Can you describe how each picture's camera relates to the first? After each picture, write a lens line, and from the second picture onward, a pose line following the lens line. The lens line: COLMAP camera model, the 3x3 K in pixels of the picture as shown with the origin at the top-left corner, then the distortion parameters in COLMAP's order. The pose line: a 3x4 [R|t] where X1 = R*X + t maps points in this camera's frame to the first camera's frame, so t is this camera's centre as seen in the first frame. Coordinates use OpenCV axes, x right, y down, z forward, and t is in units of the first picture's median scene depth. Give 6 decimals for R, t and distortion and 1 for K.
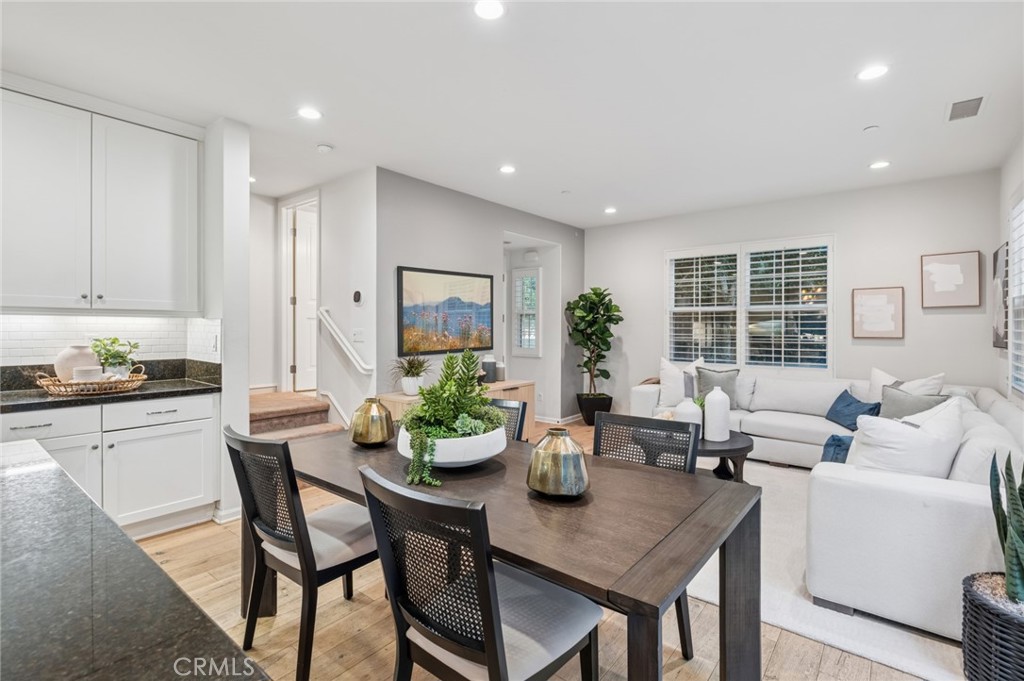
lens RADIAL K [[479.0, 0, 517.0], [0, 479.0, 326.6], [0, 0, 1]] dist [0.001770, 0.000800]
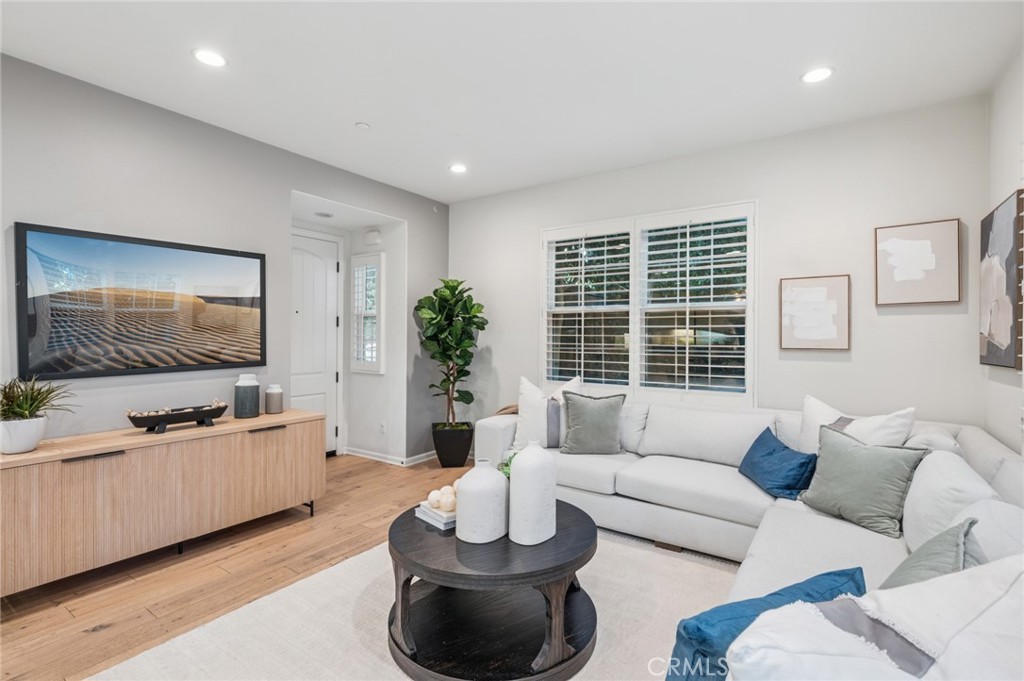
lens RADIAL K [[479.0, 0, 512.2], [0, 479.0, 336.4], [0, 0, 1]] dist [0.001770, 0.000800]
pose [[0.996940, 0.002871, 0.078117, 0.234979], [-0.003140, 0.999990, 0.003313, 0.003419], [-0.078107, -0.003548, 0.996939, 0.306801]]
